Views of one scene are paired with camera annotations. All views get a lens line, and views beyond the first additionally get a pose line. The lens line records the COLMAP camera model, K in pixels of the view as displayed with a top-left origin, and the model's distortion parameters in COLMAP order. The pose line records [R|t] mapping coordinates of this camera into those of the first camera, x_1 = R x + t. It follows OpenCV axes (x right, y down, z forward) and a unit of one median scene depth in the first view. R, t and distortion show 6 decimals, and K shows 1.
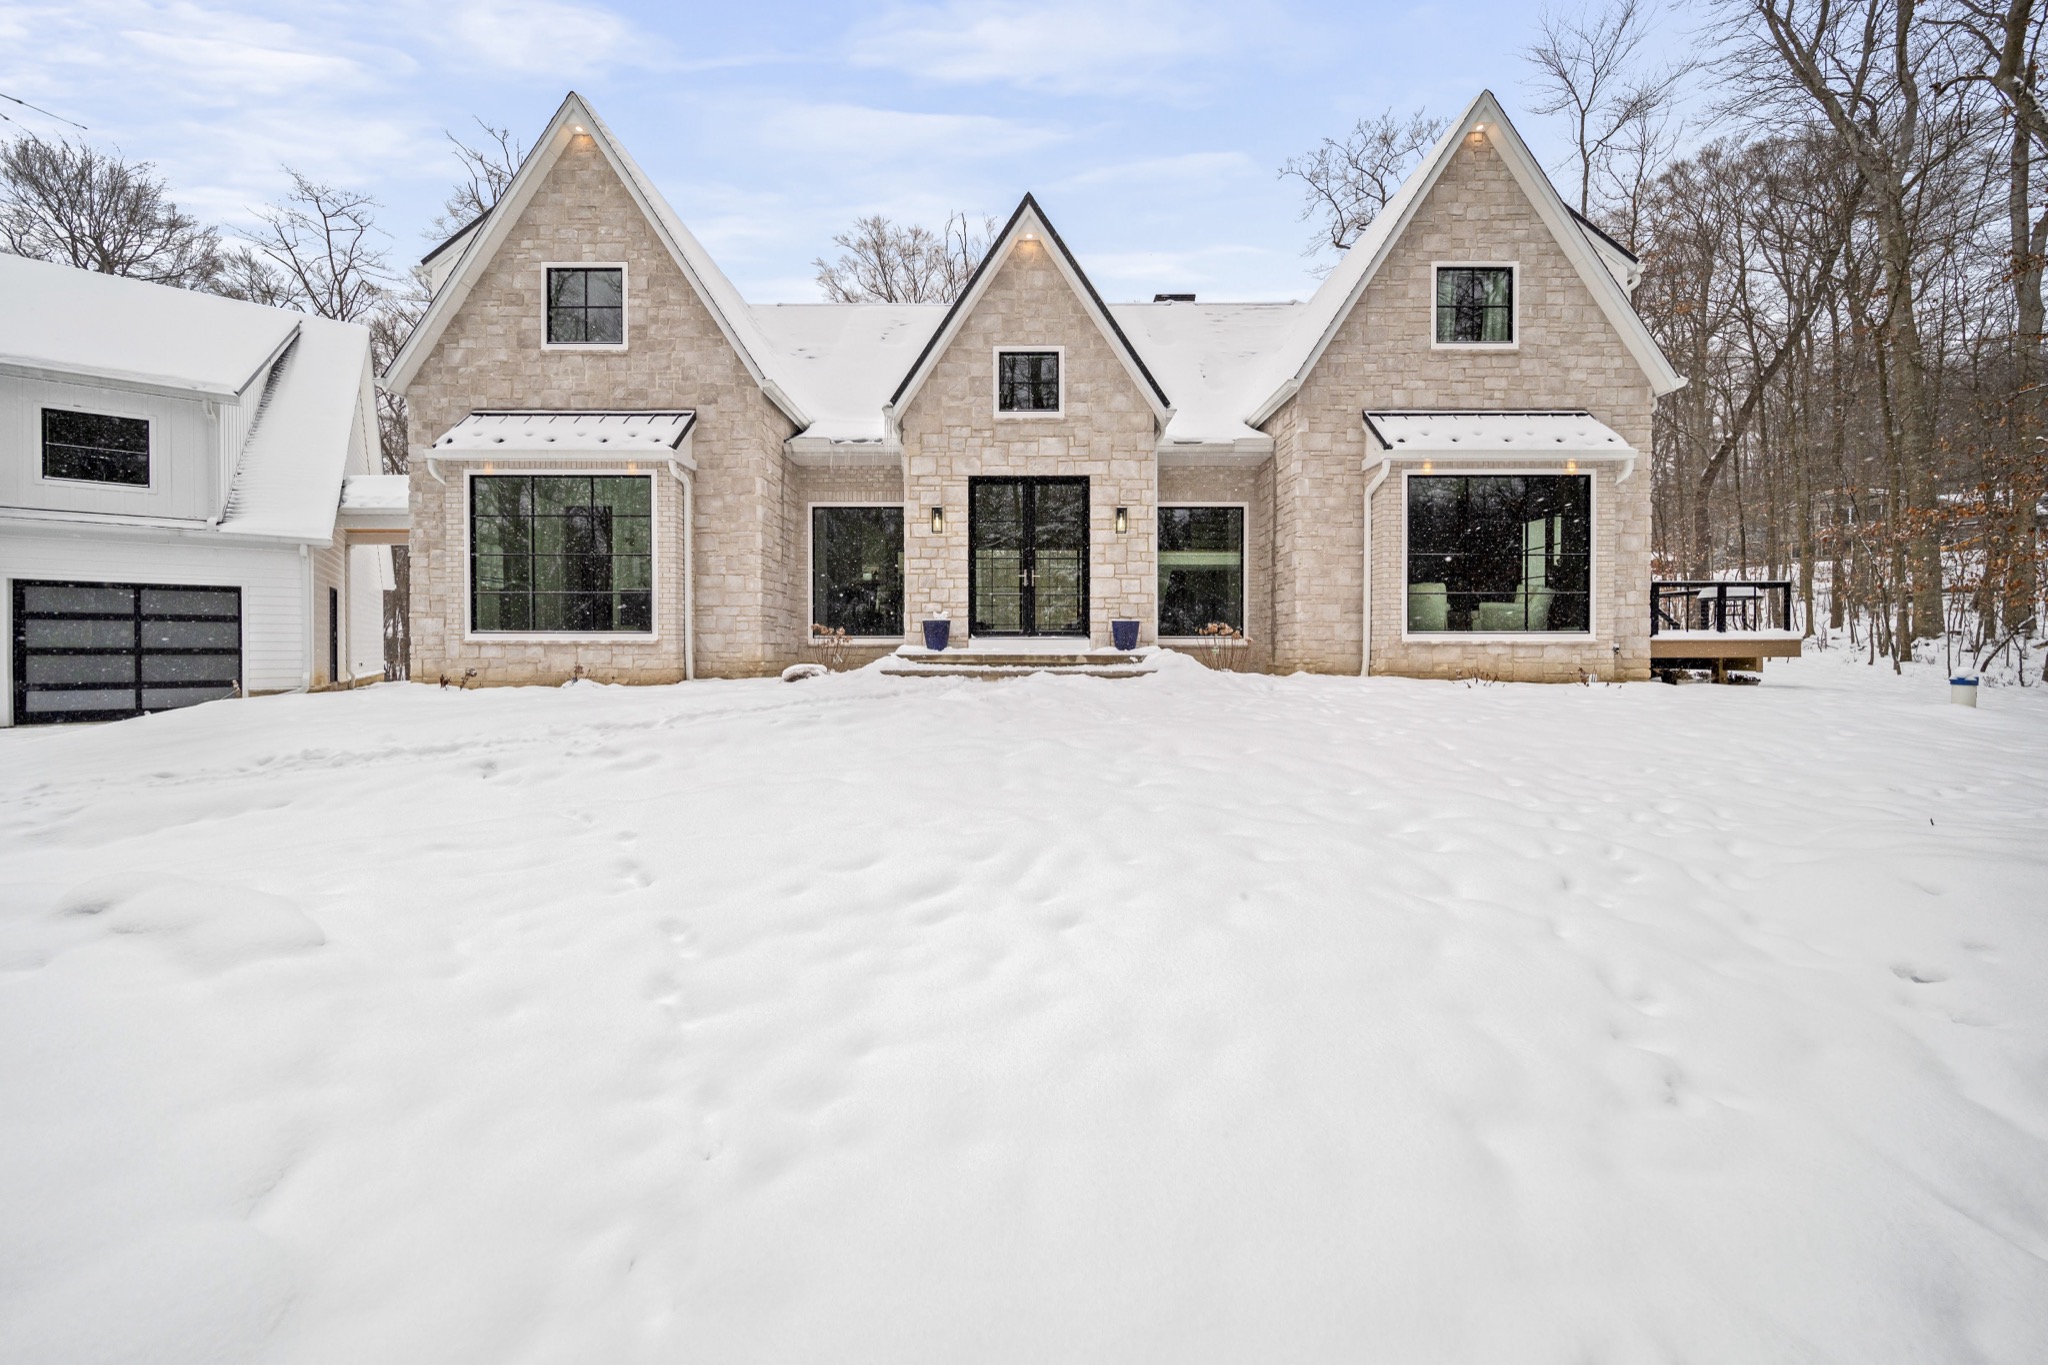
lens RADIAL K [[714.8, 0, 1025.0], [0, 714.8, 673.5], [0, 0, 1]] dist [-0.000240, -0.001209]
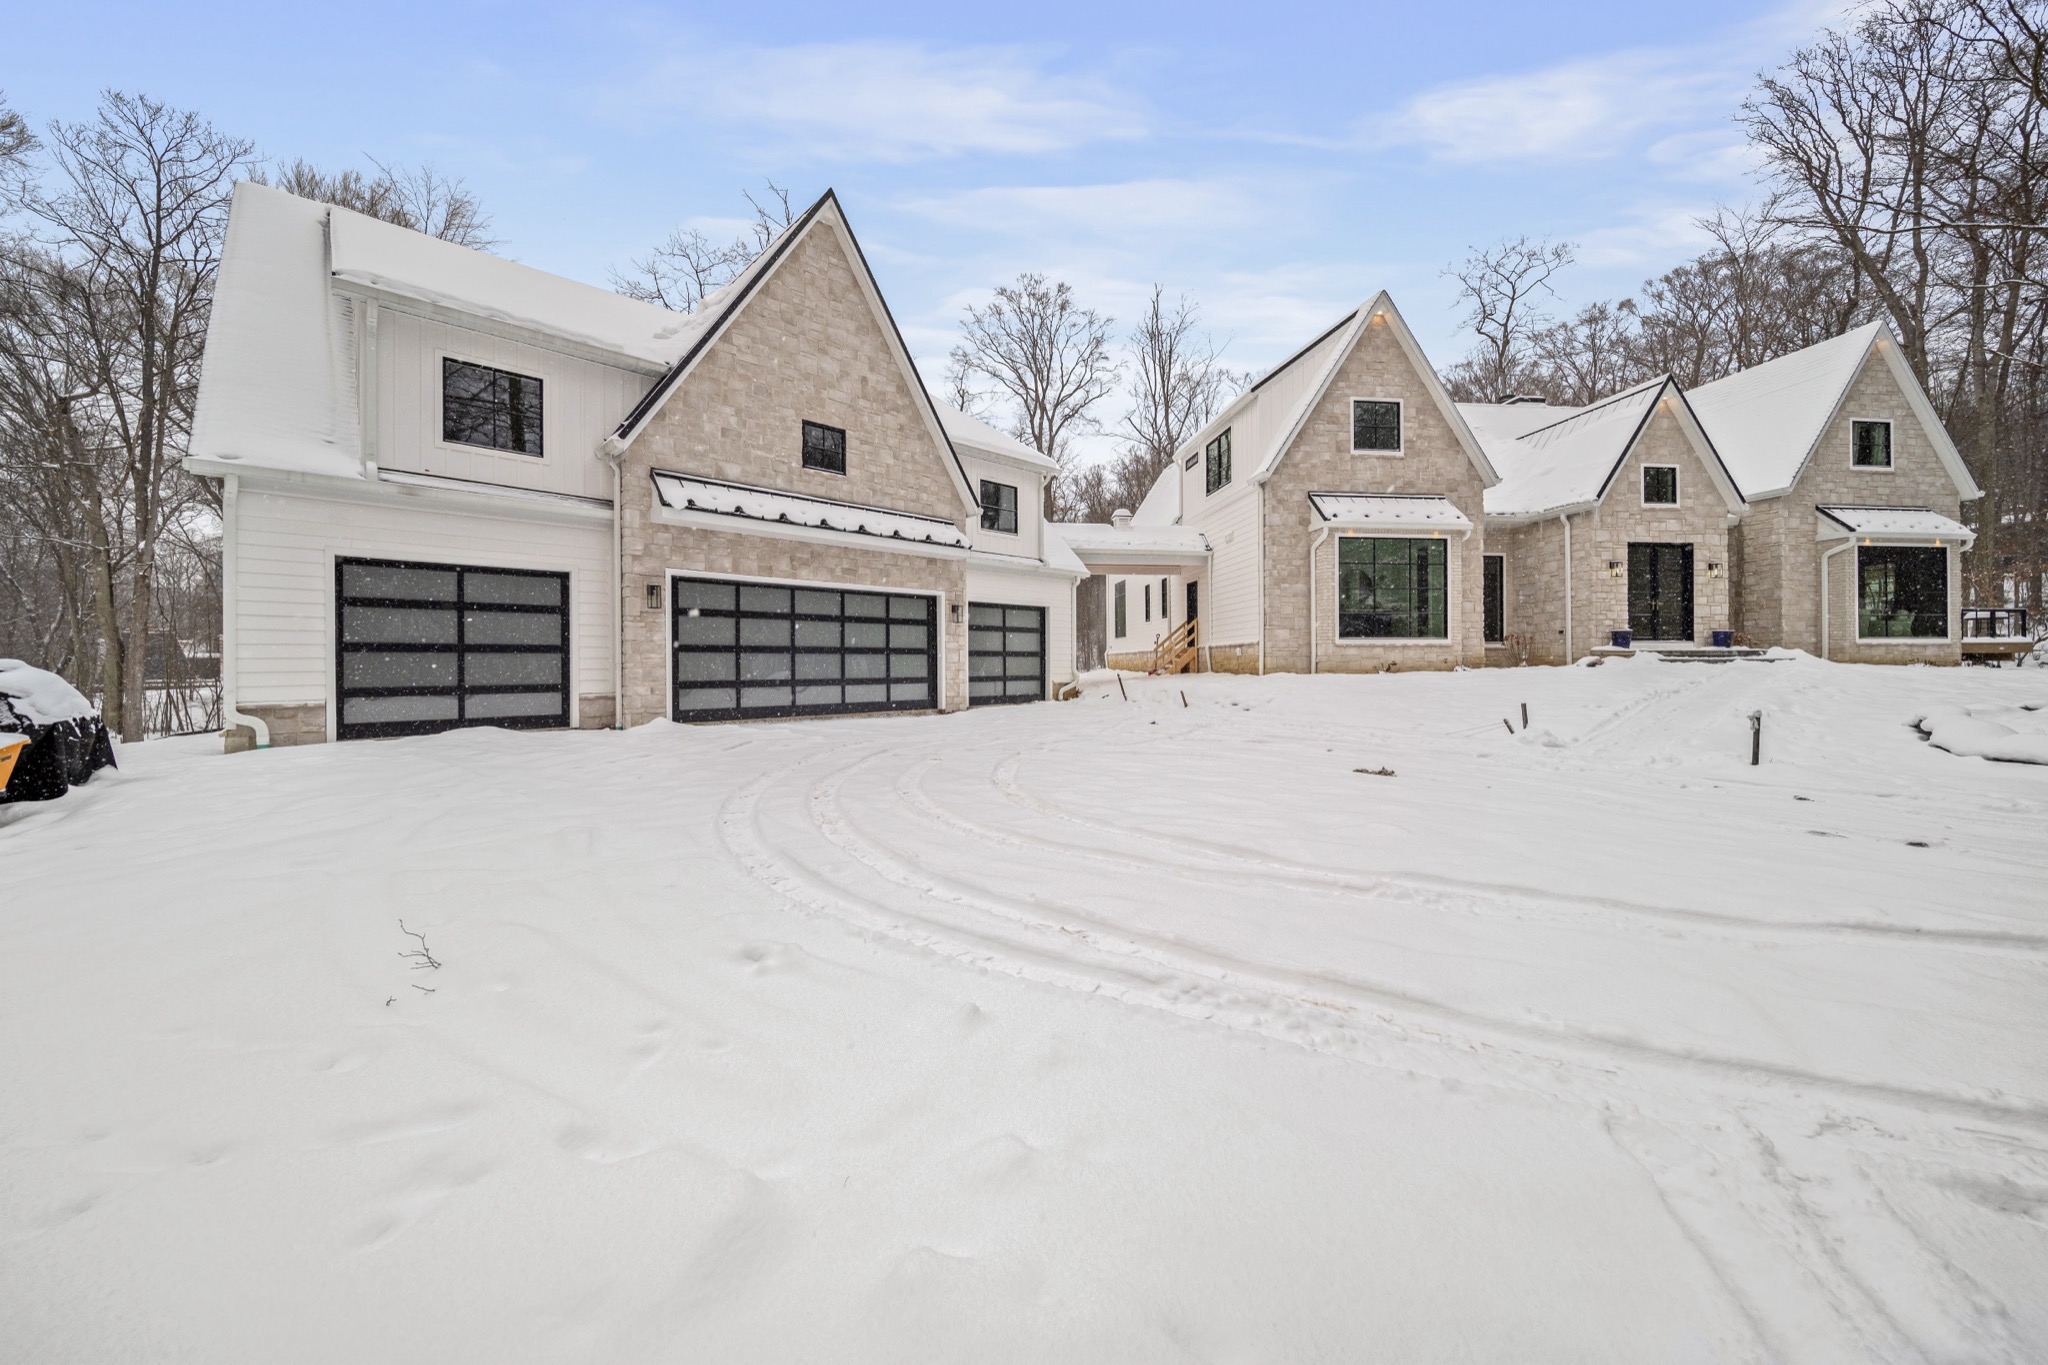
lens RADIAL K [[714.8, 0, 1022.1], [0, 714.8, 680.5], [0, 0, 1]] dist [-0.000240, -0.001209]
pose [[0.993143, -0.008151, 0.116618, -1.564125], [0.009414, 0.999903, -0.010283, 0.040534], [-0.116523, 0.011311, 0.993124, -0.430953]]
